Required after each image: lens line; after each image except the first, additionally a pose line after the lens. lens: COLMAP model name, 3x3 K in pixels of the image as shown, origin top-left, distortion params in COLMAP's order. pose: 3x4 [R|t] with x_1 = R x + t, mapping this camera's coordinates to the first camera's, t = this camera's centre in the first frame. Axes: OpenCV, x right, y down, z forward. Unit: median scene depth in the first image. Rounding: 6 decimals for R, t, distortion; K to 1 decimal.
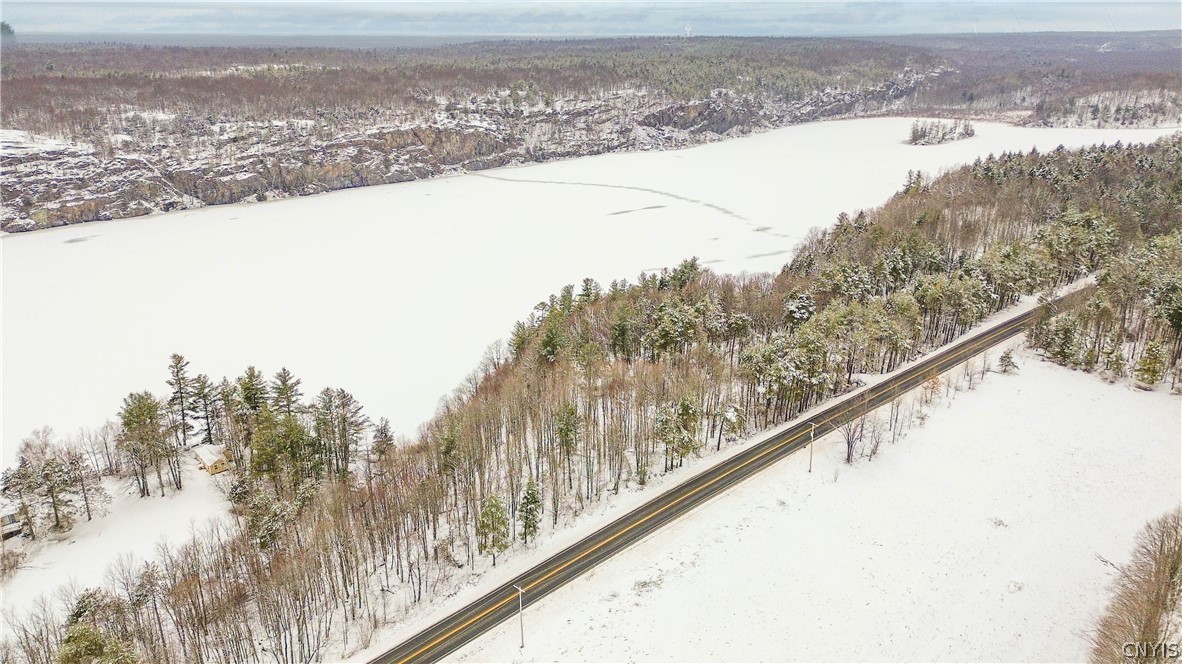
lens RADIAL K [[841.0, 0, 595.3], [0, 841.0, 330.1], [0, 0, 1]] dist [0.074895, -0.061094]
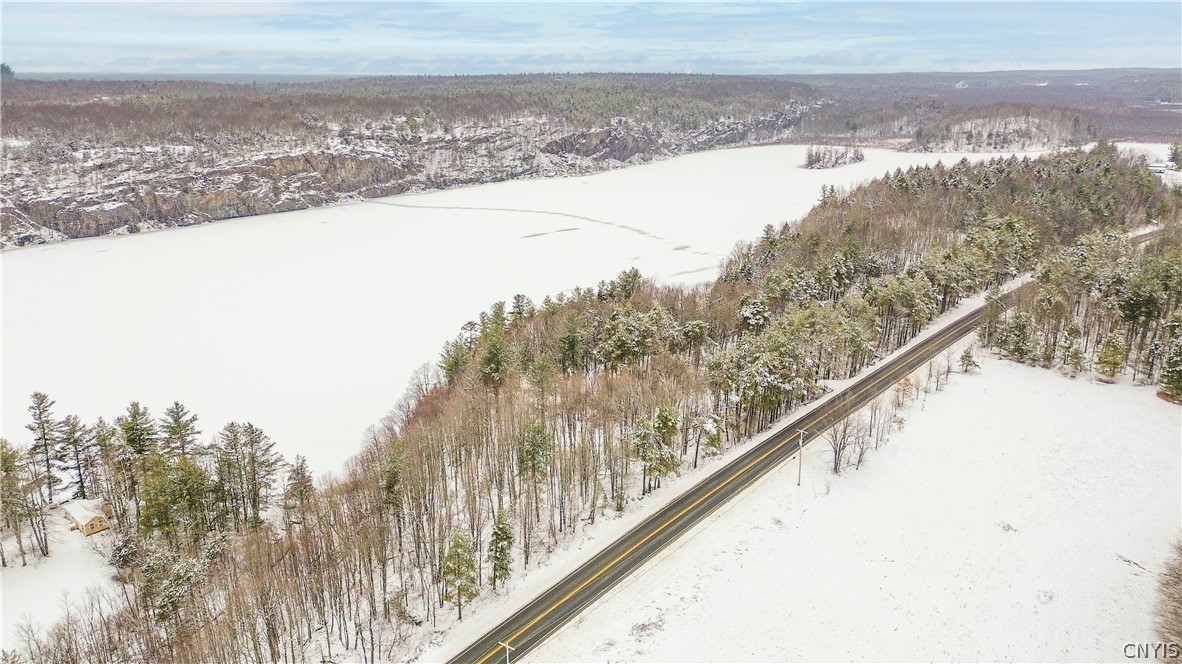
lens RADIAL K [[841.0, 0, 597.1], [0, 841.0, 331.4], [0, 0, 1]] dist [0.074895, -0.061094]
pose [[0.991398, -0.037541, 0.125383, -0.024754], [0.042785, 0.998307, -0.039393, 0.011268], [-0.123692, 0.044419, 0.991326, 0.046628]]
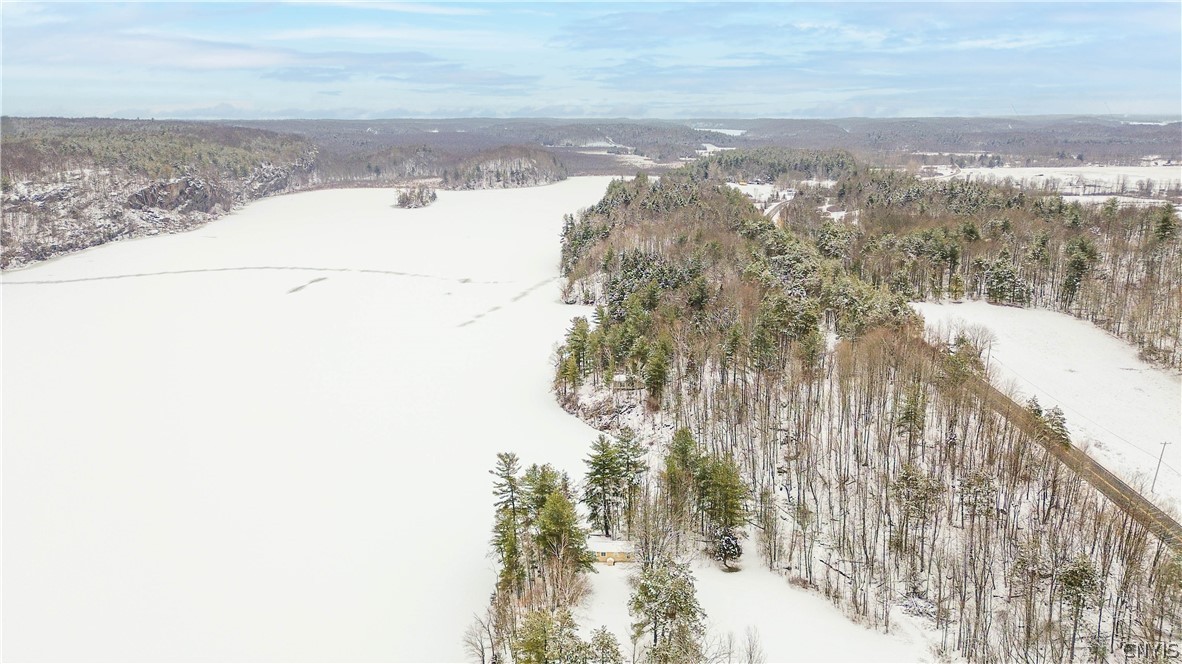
lens RADIAL K [[841.0, 0, 591.8], [0, 841.0, 331.6], [0, 0, 1]] dist [0.074895, -0.061094]
pose [[0.679482, -0.180235, 0.711209, -0.432422], [0.245187, 0.969408, 0.011419, -0.031070], [-0.691510, 0.166621, 0.702887, 0.162780]]
